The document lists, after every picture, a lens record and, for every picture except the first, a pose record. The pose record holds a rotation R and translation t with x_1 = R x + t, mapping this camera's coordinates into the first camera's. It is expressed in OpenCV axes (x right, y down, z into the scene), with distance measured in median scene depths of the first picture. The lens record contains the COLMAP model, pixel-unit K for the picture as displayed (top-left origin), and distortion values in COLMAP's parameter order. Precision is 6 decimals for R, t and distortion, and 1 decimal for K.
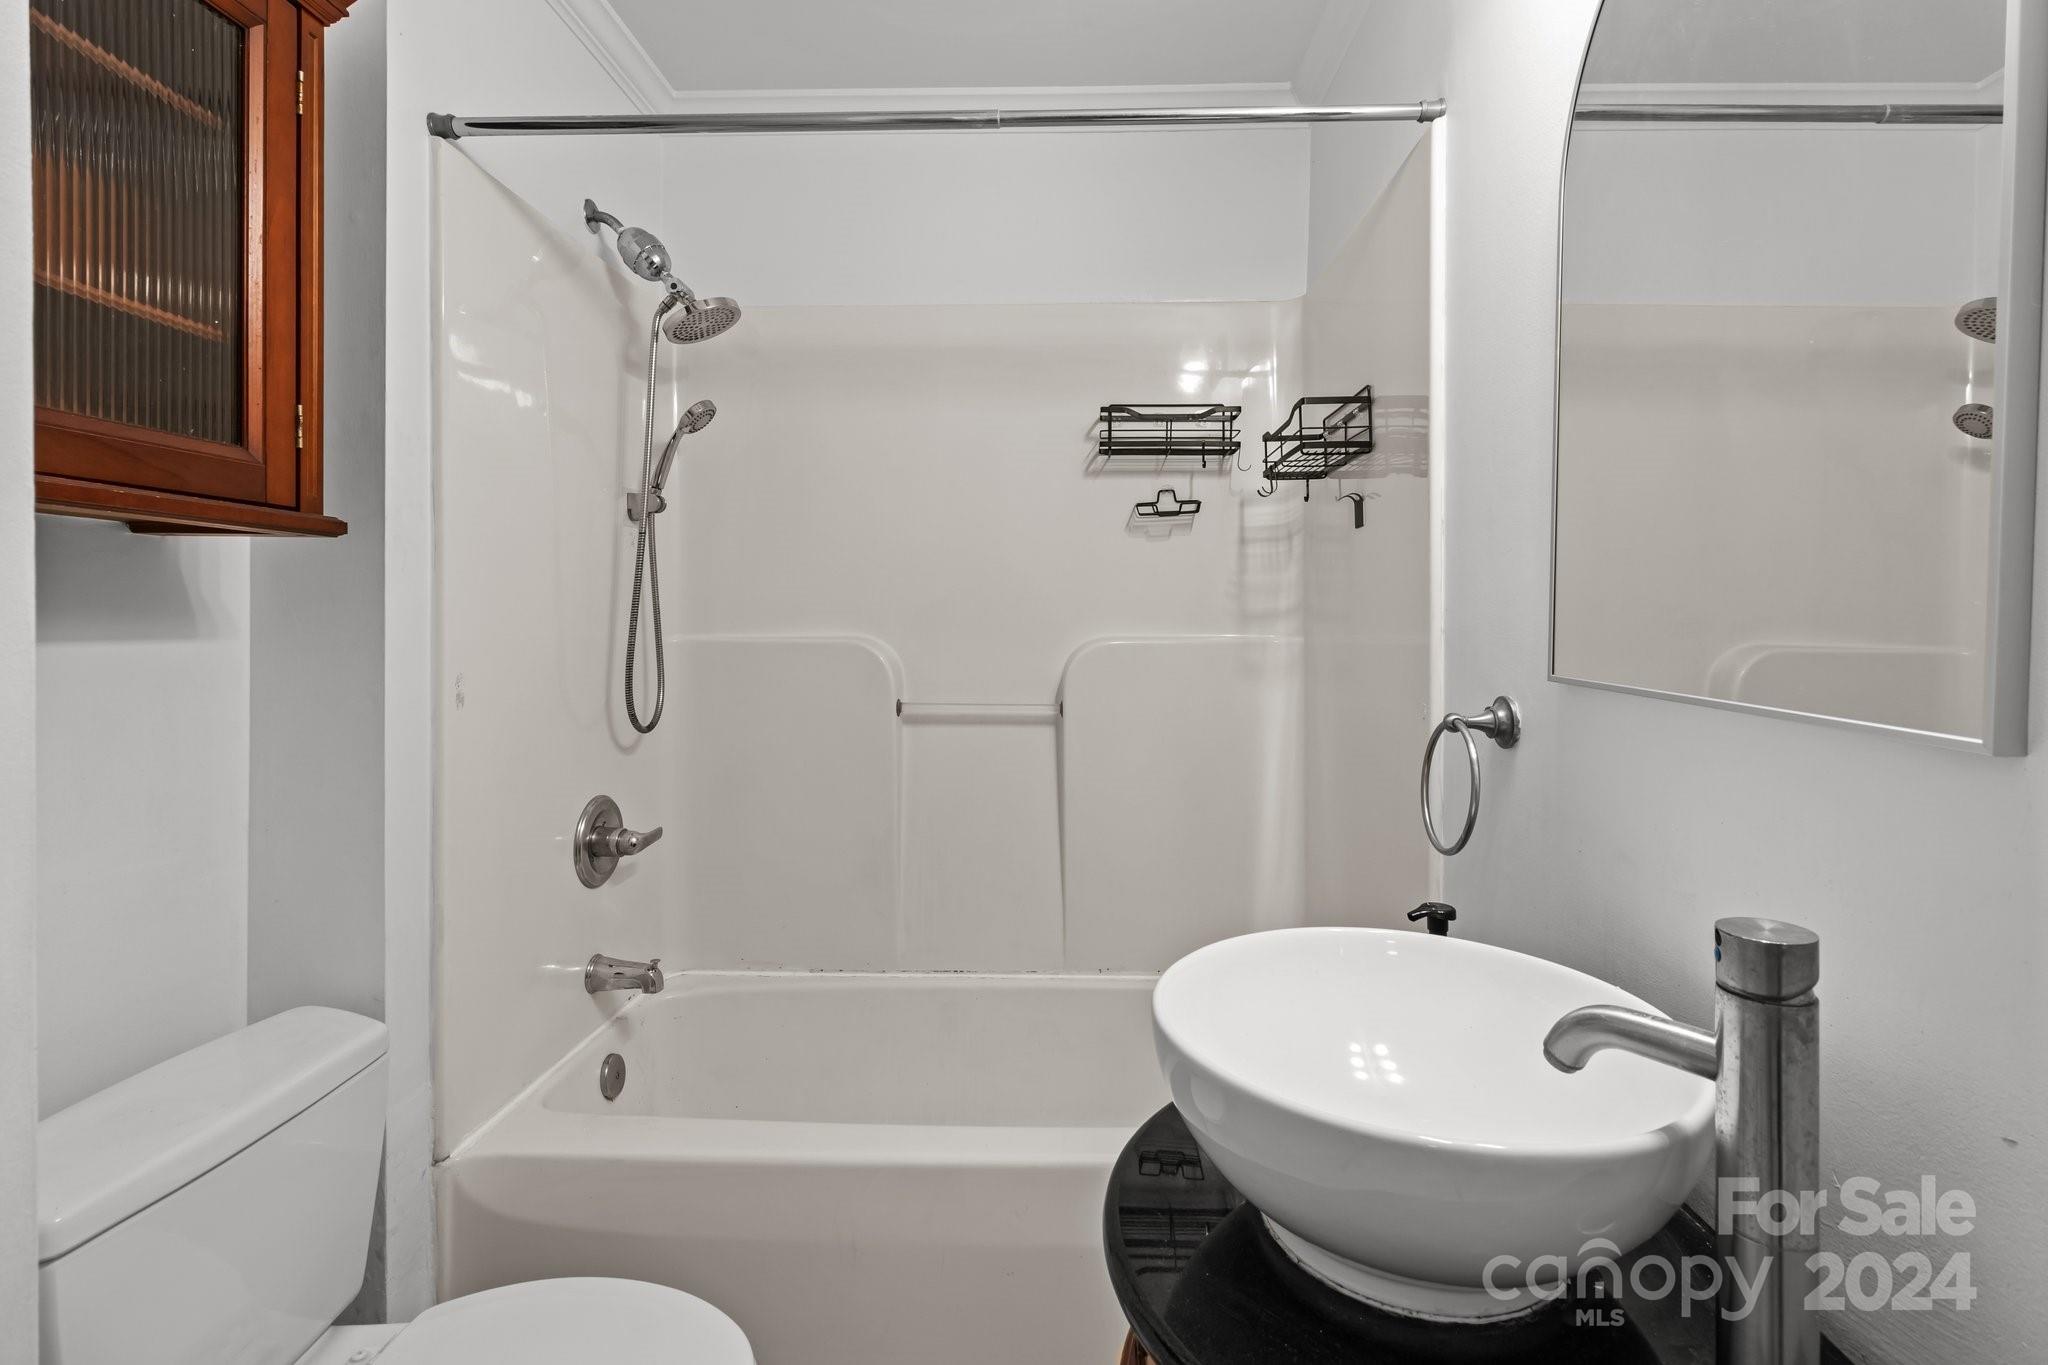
lens RADIAL K [[936.0, 0, 1029.8], [0, 936.0, 639.1], [0, 0, 1]] dist [0.002616, -0.000457]
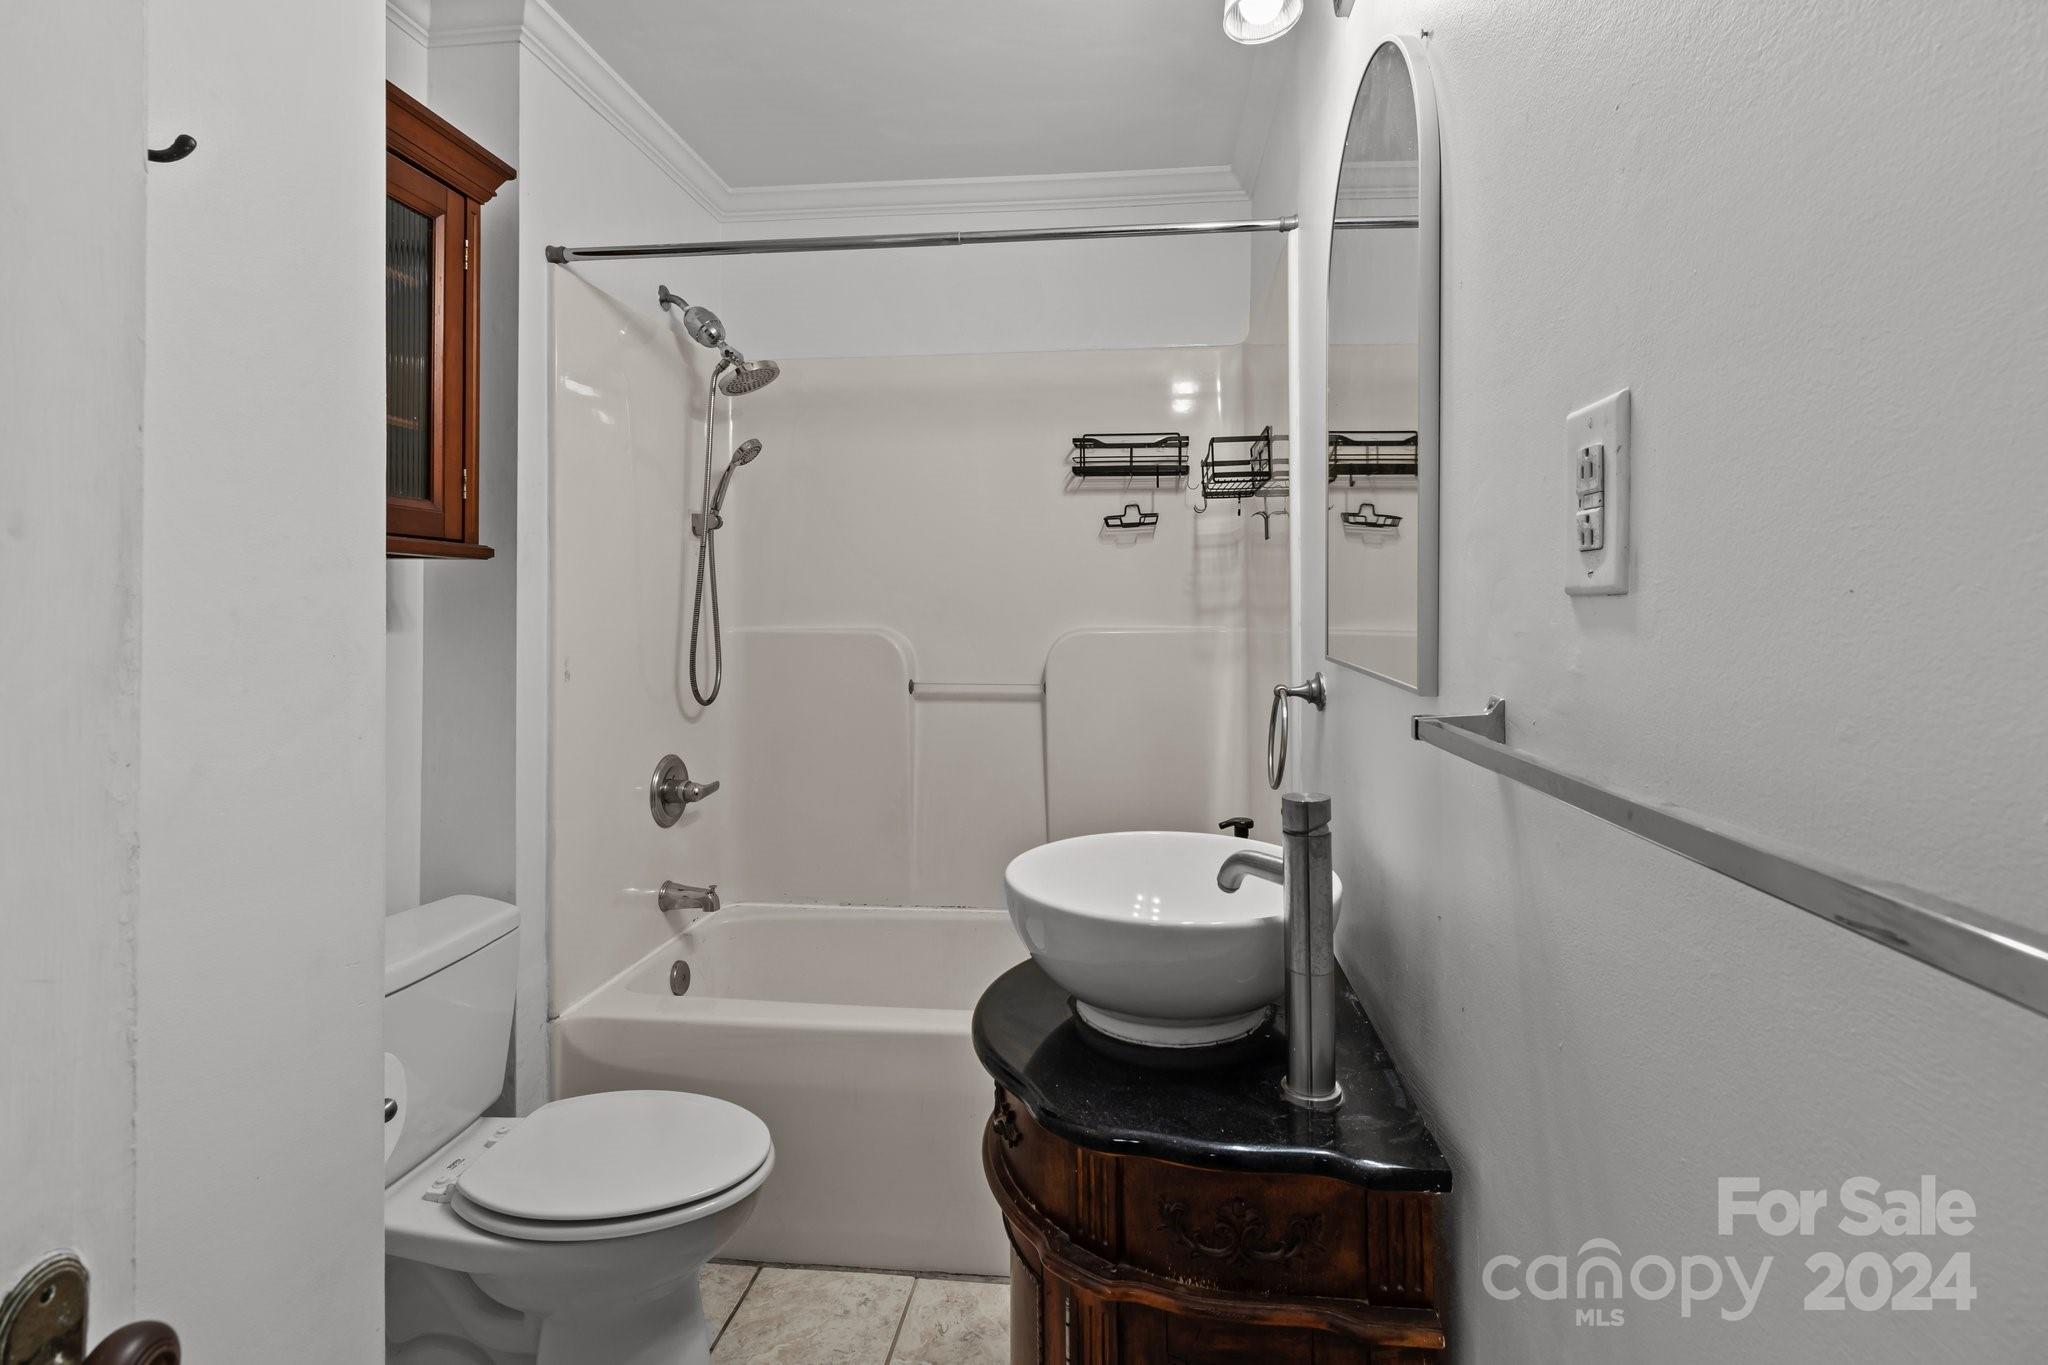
lens RADIAL K [[951.3, 0, 1043.2], [0, 951.3, 623.3], [0, 0, 1]] dist [-0.000207, 0.000448]
pose [[0.997786, -0.002319, -0.066462, 0.127793], [0.001856, 0.999974, -0.007031, 0.000159], [0.066476, 0.006892, 0.997764, -0.246623]]
